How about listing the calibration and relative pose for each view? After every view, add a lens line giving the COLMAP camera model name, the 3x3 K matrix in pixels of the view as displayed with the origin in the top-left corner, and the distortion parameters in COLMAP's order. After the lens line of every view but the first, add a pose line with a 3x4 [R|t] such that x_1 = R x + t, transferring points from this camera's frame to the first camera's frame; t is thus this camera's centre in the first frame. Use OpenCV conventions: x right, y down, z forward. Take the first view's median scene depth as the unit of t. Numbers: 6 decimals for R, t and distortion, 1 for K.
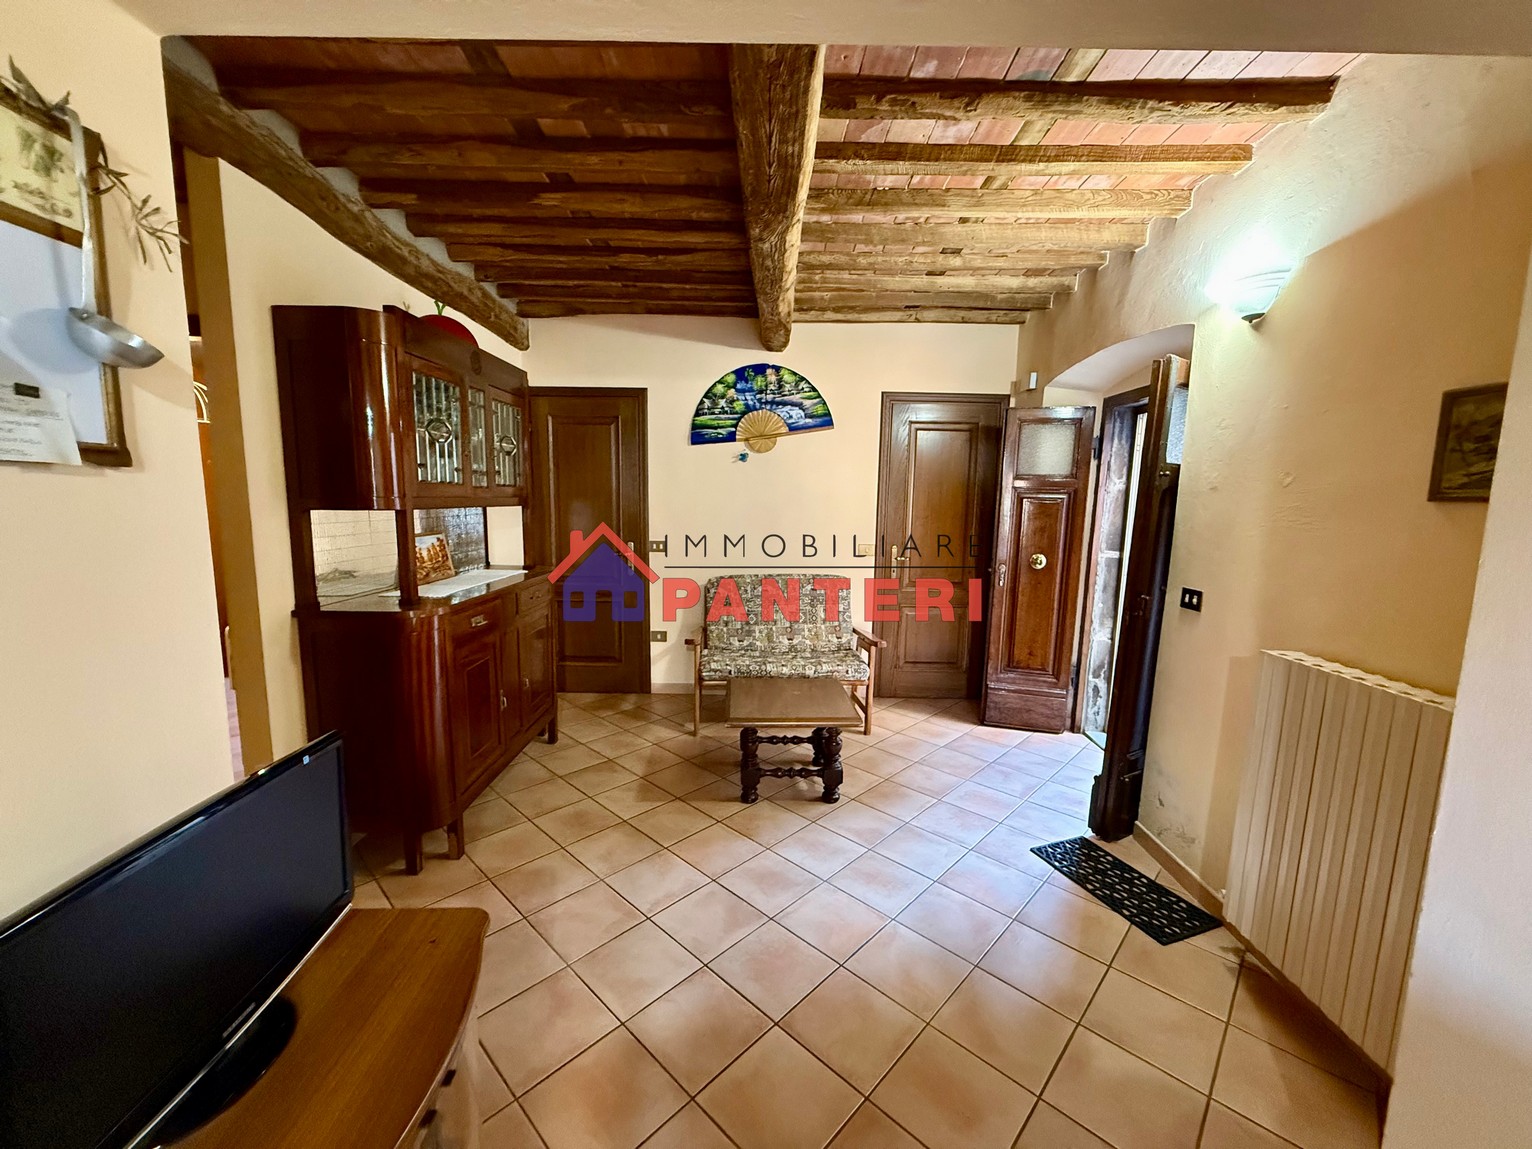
lens RADIAL K [[609.1, 0, 763.9], [0, 609.1, 574.7], [0, 0, 1]] dist [-0.001113, 0.000367]
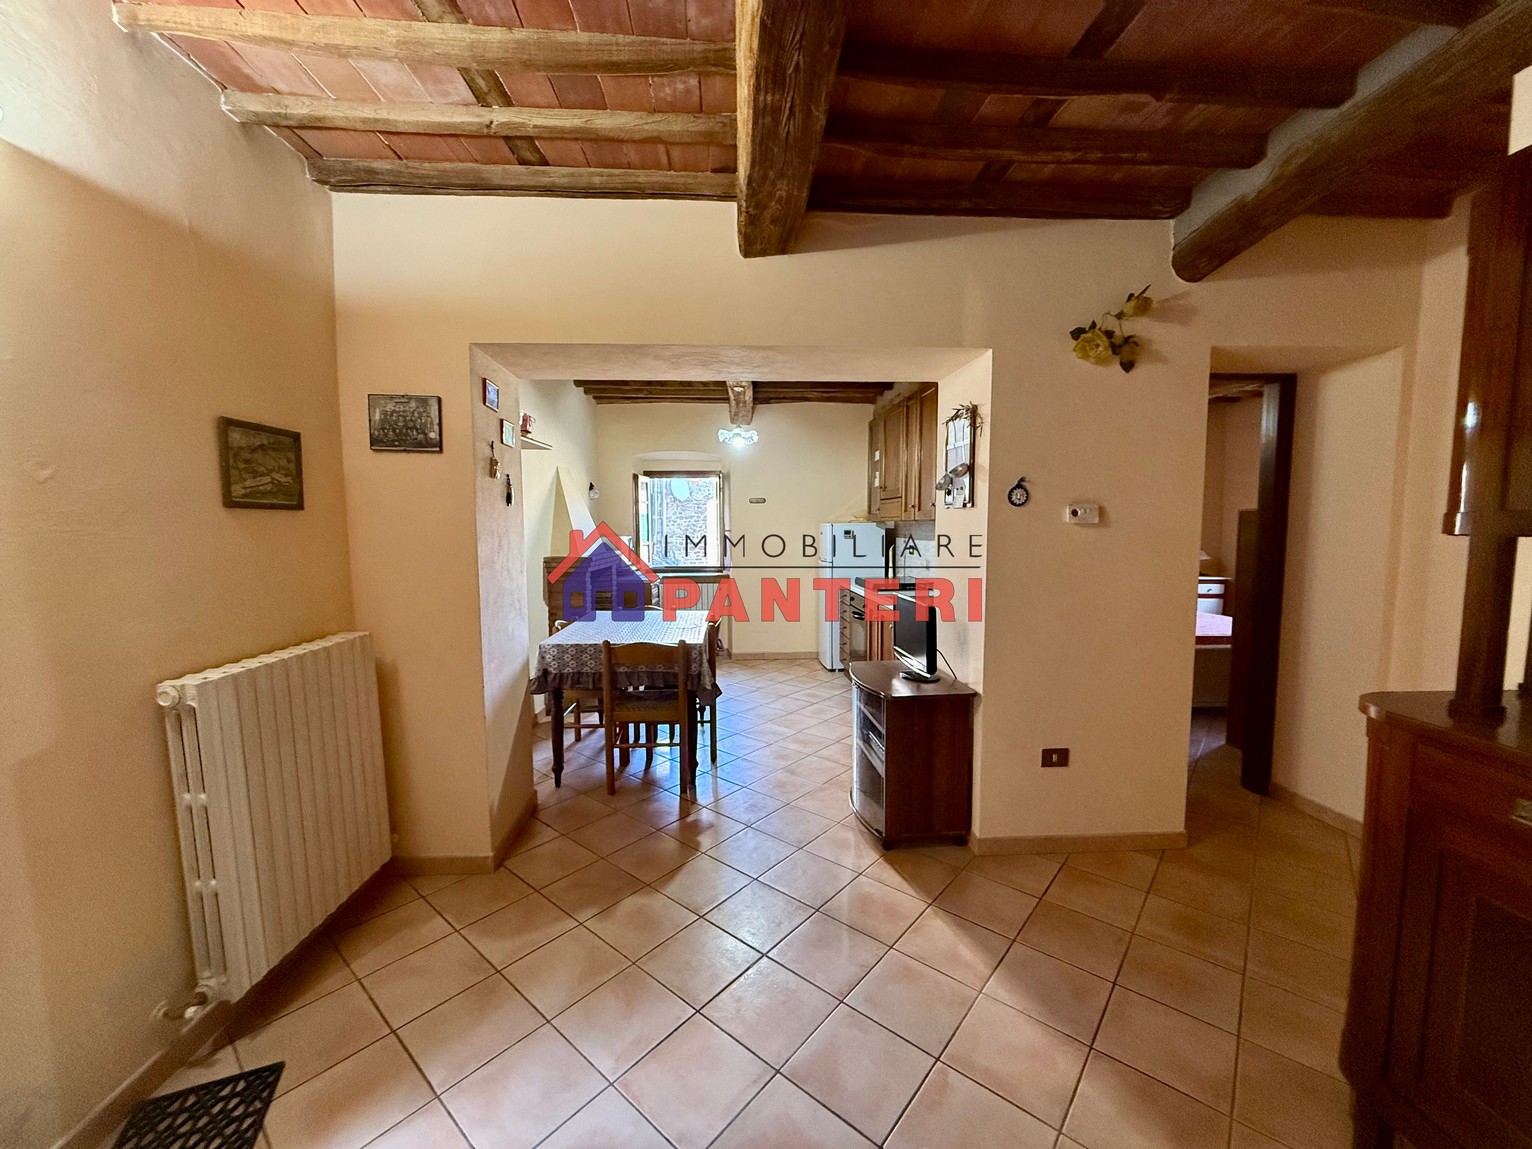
lens RADIAL K [[609.1, 0, 767.2], [0, 609.1, 571.1], [0, 0, 1]] dist [-0.001113, 0.000367]
pose [[-0.998036, -0.006465, -0.062304, 0.062897], [-0.019188, 0.978398, 0.205839, -0.153955], [0.059627, 0.206631, -0.976600, 1.311694]]
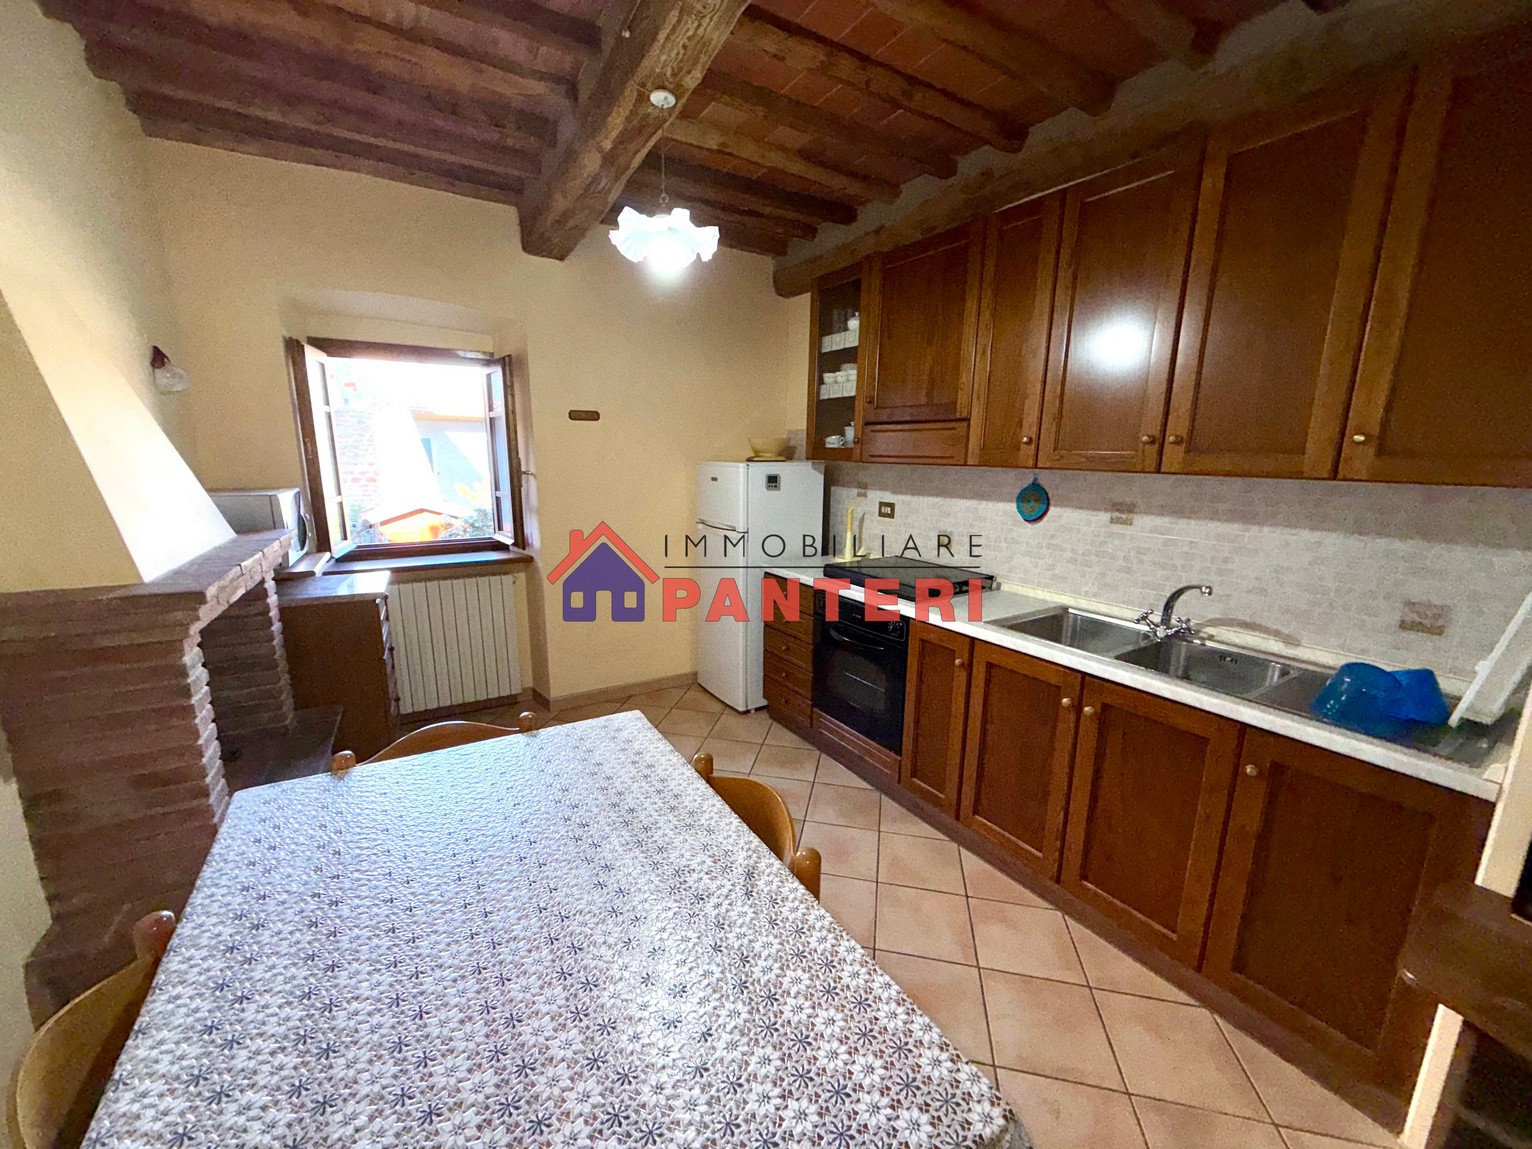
lens RADIAL K [[609.1, 0, 766.0], [0, 609.1, 575.6], [0, 0, 1]] dist [-0.001113, 0.000367]
pose [[-0.853095, 0.079512, -0.515661, 0.313242], [-0.094552, 0.948397, 0.302662, -0.034096], [0.513117, 0.306956, -0.801554, 0.216526]]
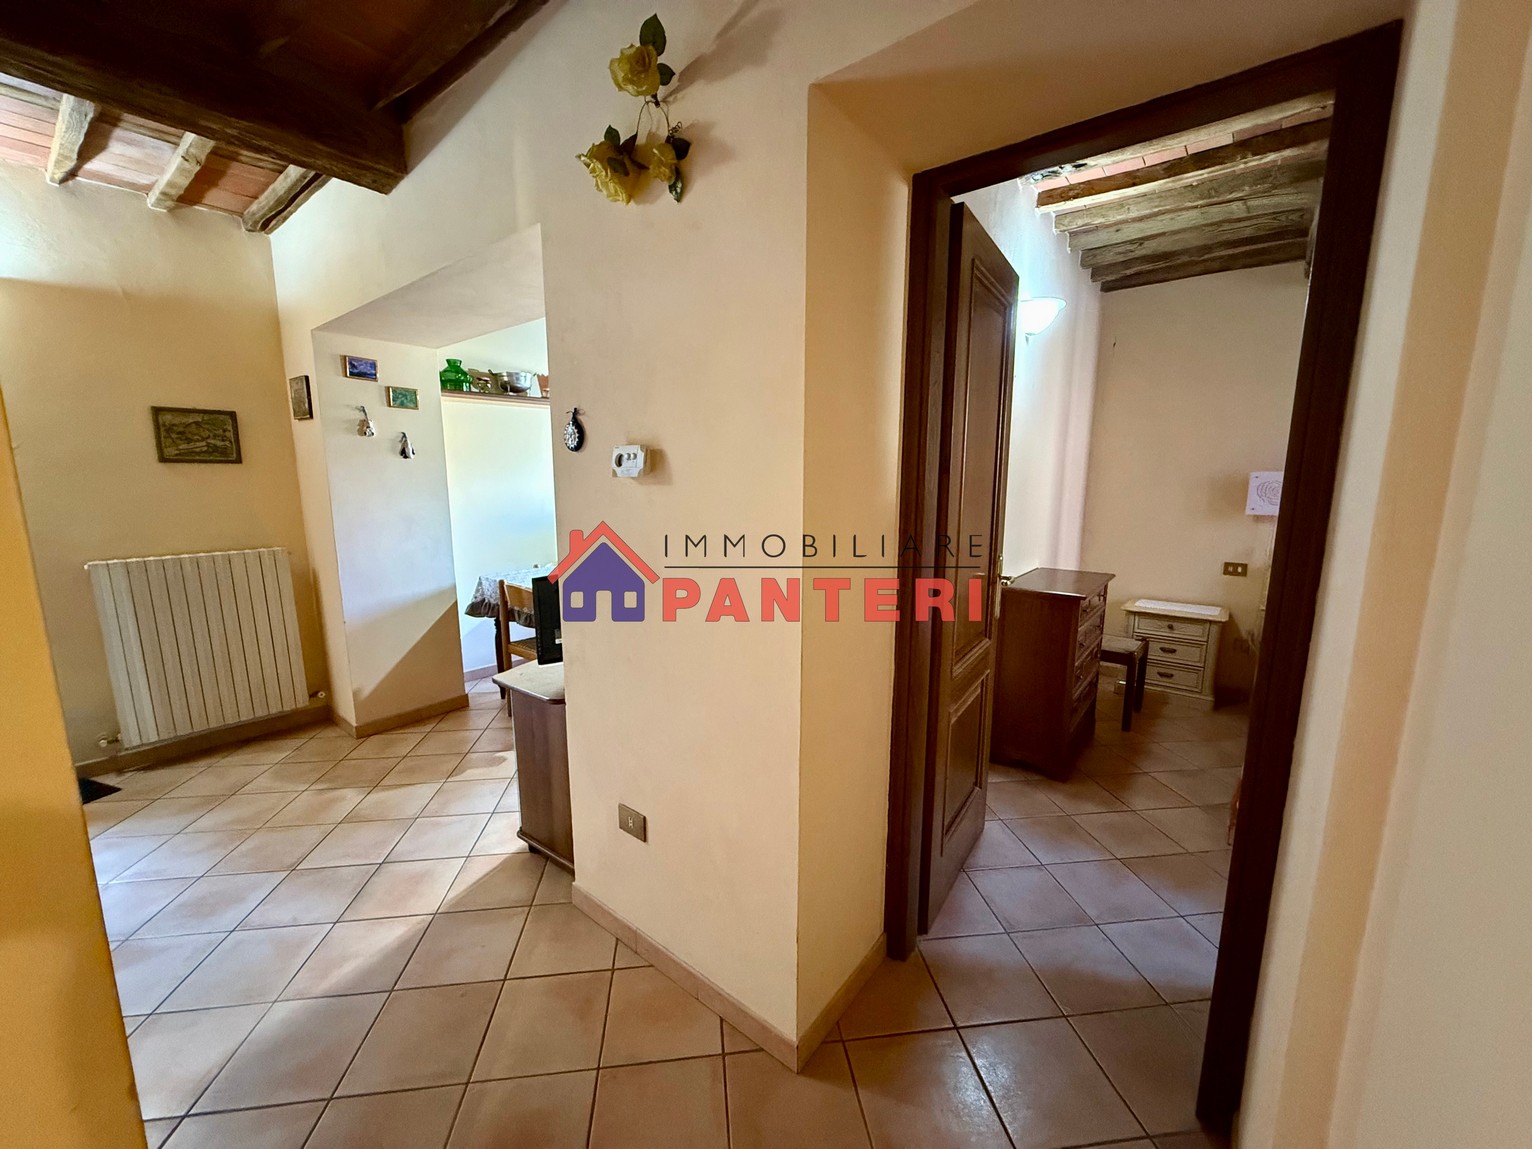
lens RADIAL K [[609.1, 0, 763.0], [0, 609.1, 573.9], [0, 0, 1]] dist [-0.001113, 0.000367]
pose [[-0.778324, -0.118842, 0.616513, -0.973825], [0.066798, 0.960677, 0.269514, -0.101204], [-0.624299, 0.250951, -0.739780, 0.772279]]
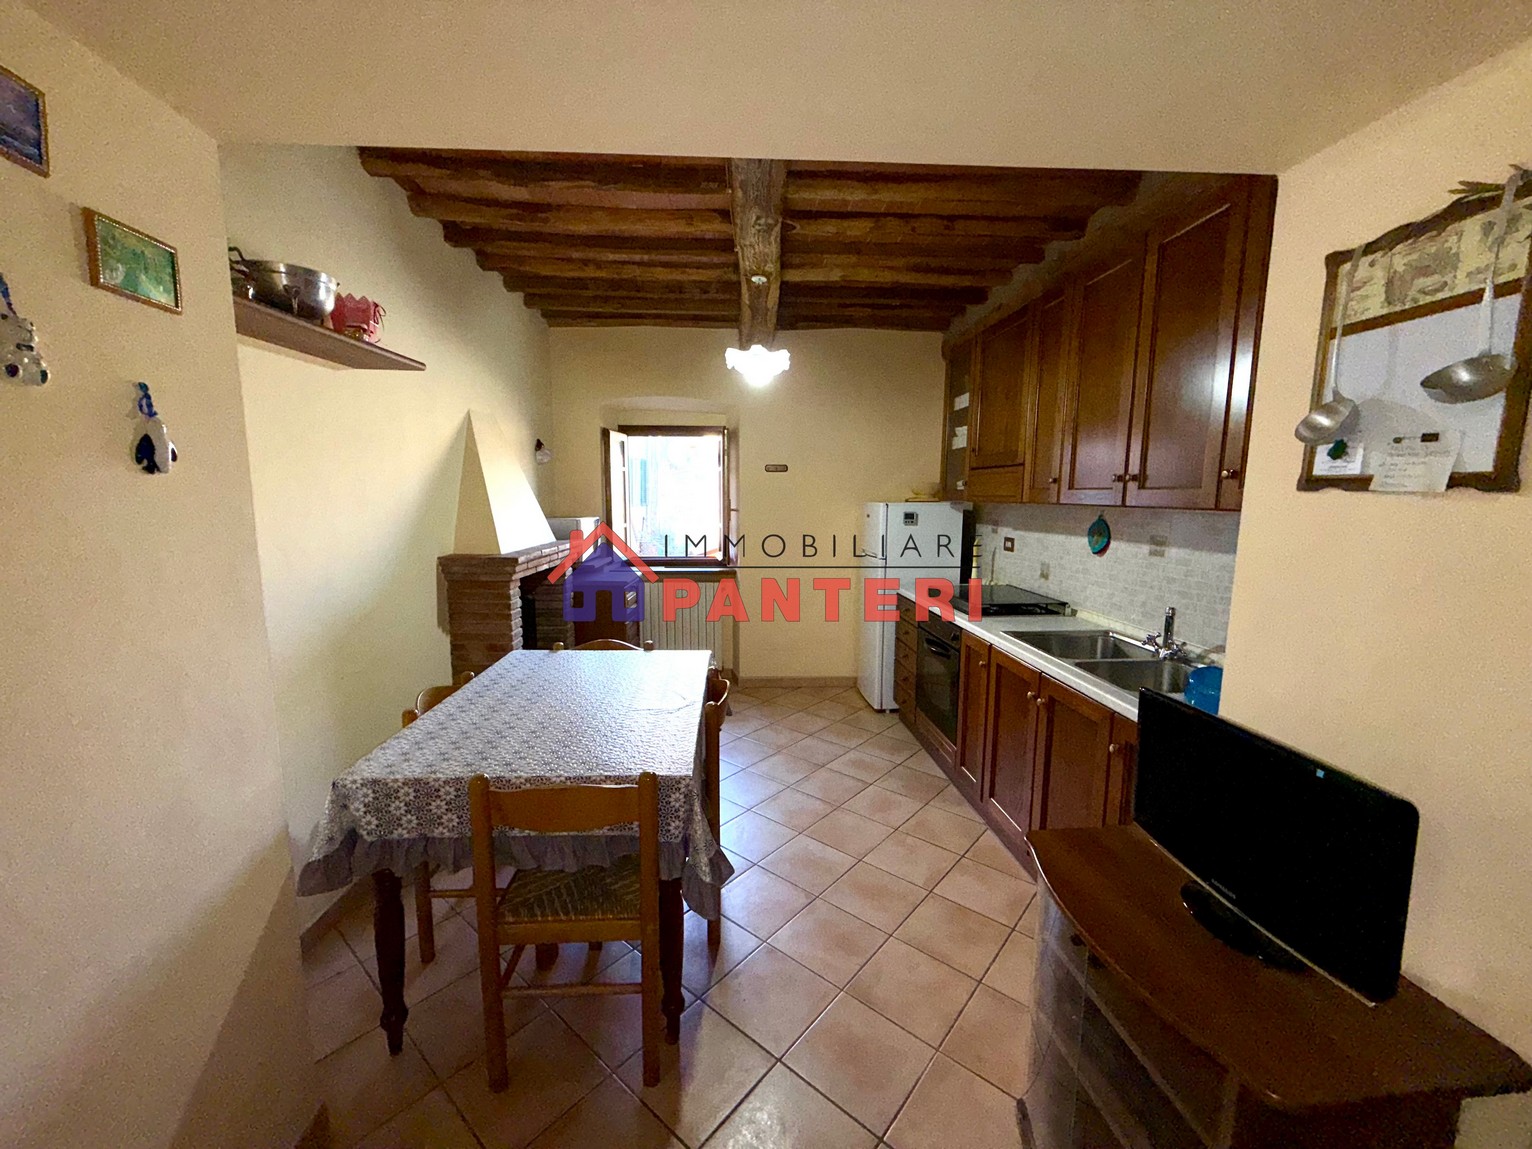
lens RADIAL K [[609.1, 0, 766.8], [0, 609.1, 577.5], [0, 0, 1]] dist [-0.001113, 0.000367]
pose [[-0.998020, -0.013000, -0.061542, 0.083198], [-0.028863, 0.963969, 0.264446, -0.087249], [0.055887, 0.265698, -0.962435, 0.634848]]
